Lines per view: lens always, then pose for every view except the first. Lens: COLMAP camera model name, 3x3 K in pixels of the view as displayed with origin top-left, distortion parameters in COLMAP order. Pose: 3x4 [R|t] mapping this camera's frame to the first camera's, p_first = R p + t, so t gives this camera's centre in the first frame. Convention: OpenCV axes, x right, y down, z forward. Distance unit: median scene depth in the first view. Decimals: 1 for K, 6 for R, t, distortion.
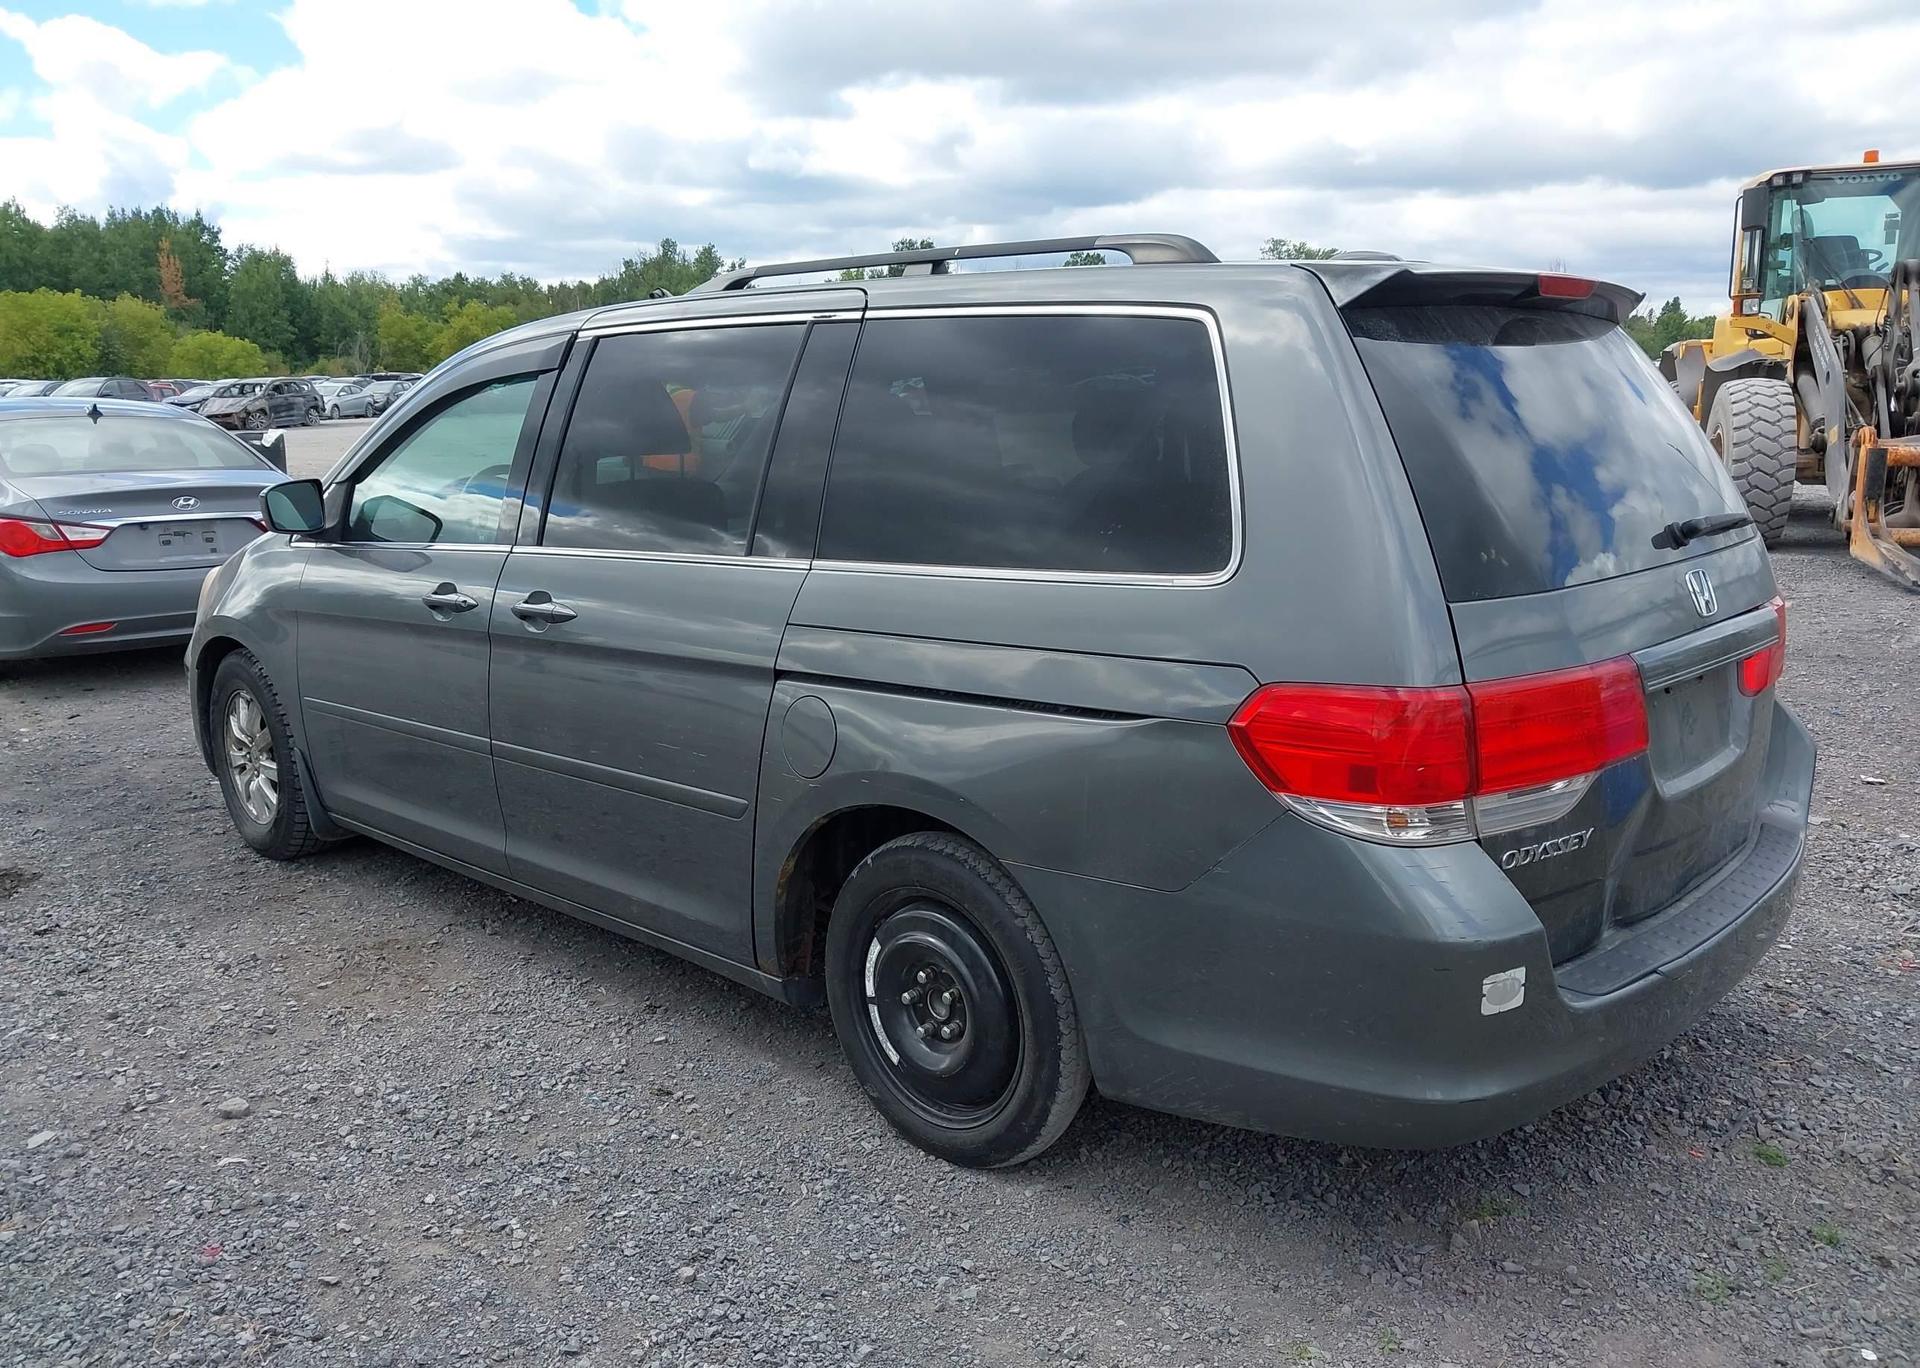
lens RADIAL K [[1523.4, 0, 960.7], [0, 1523.4, 685.2], [0, 0, 1]] dist [0.007957, -0.012325]
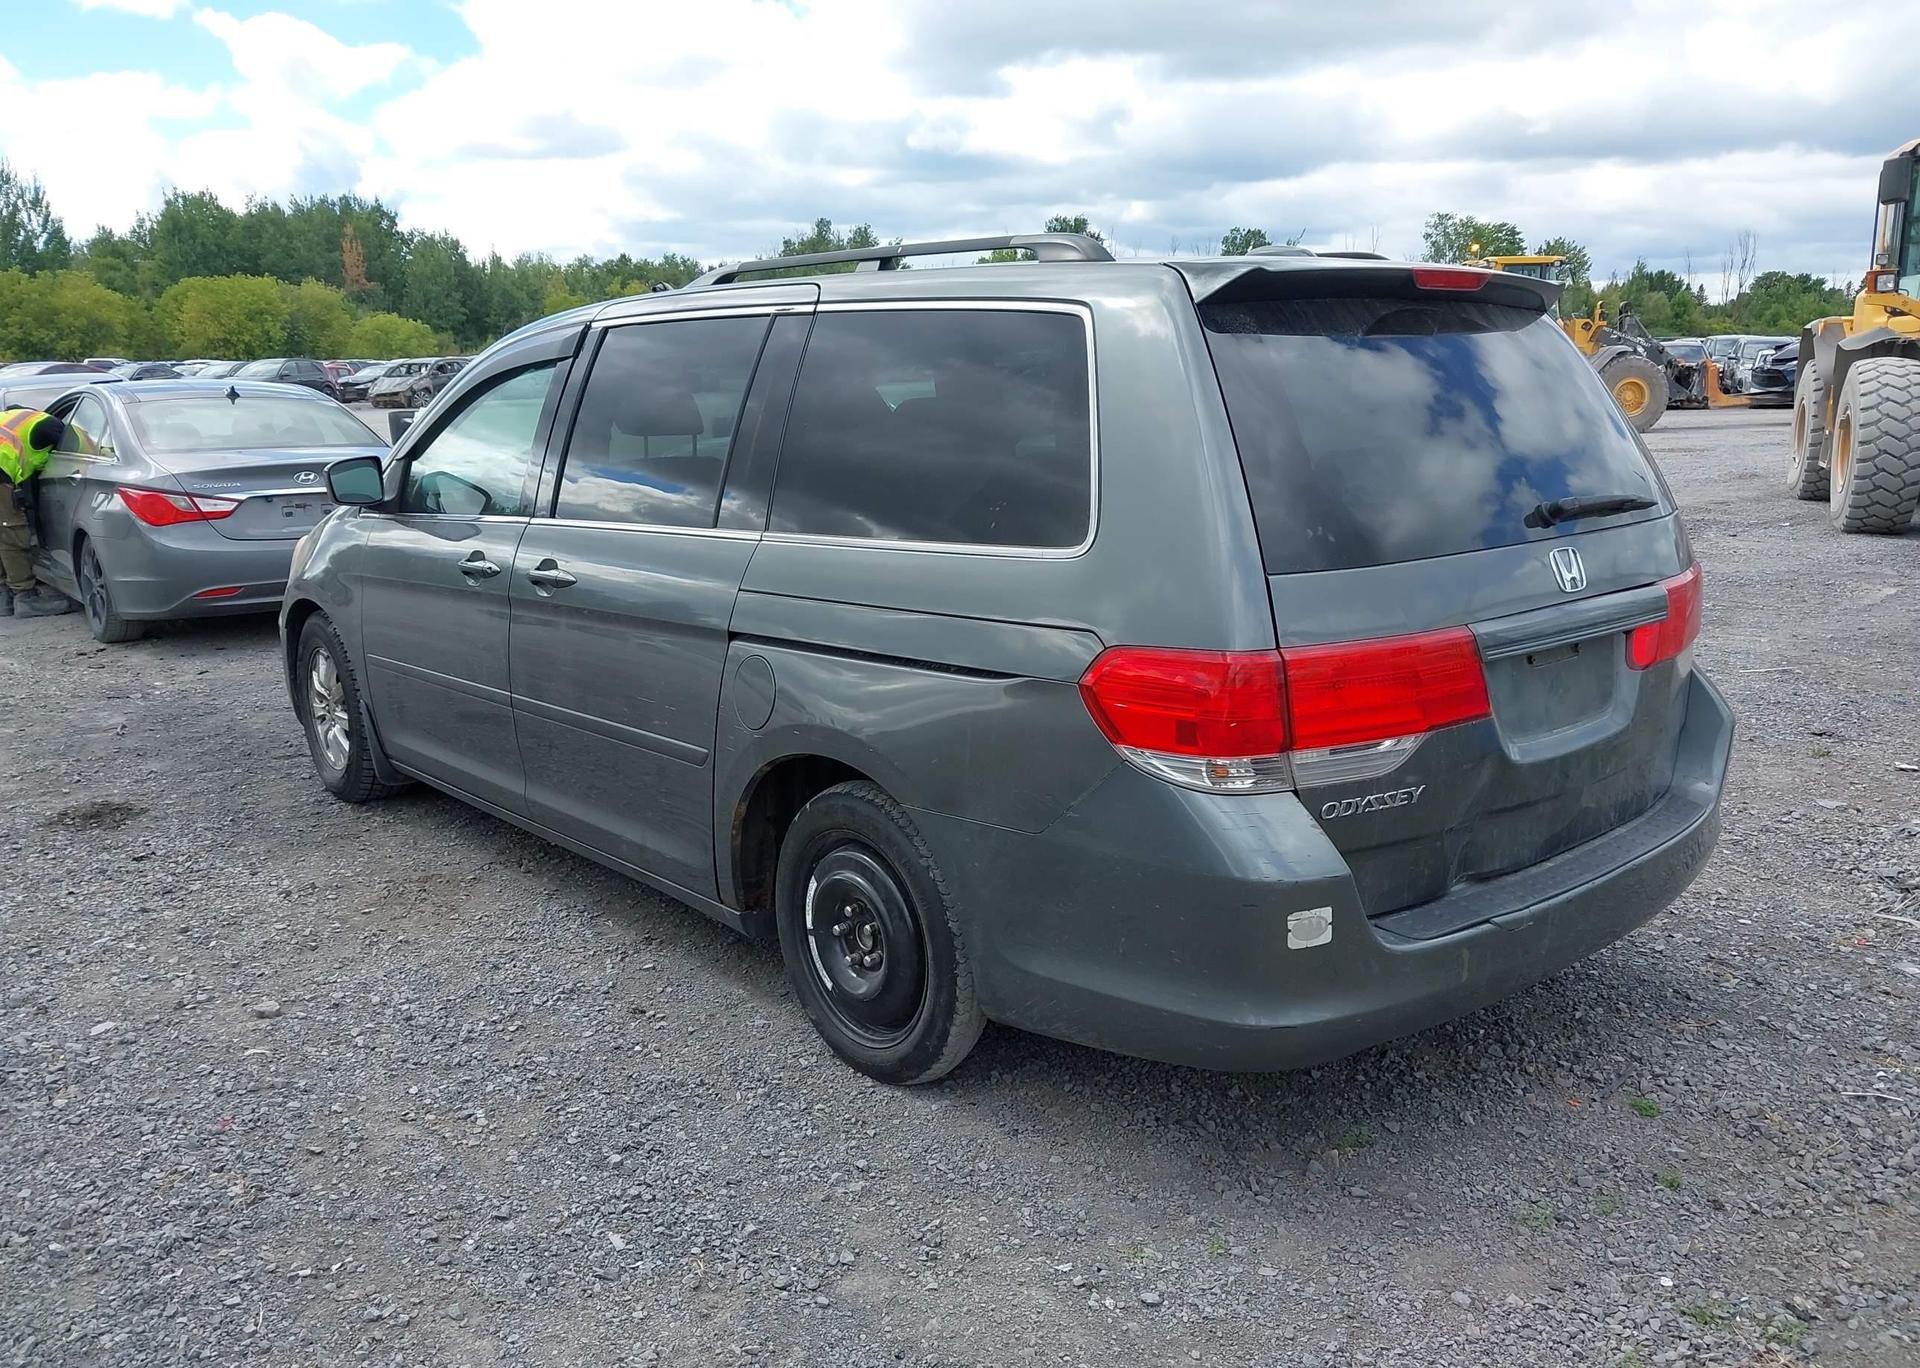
lens RADIAL K [[1523.4, 0, 963.4], [0, 1523.4, 686.2], [0, 0, 1]] dist [0.007957, -0.012325]
pose [[0.995035, 0.018695, -0.097757, 0.141656], [-0.017319, 0.999739, 0.014901, 0.009523], [0.098010, -0.013134, 0.995099, -0.076372]]
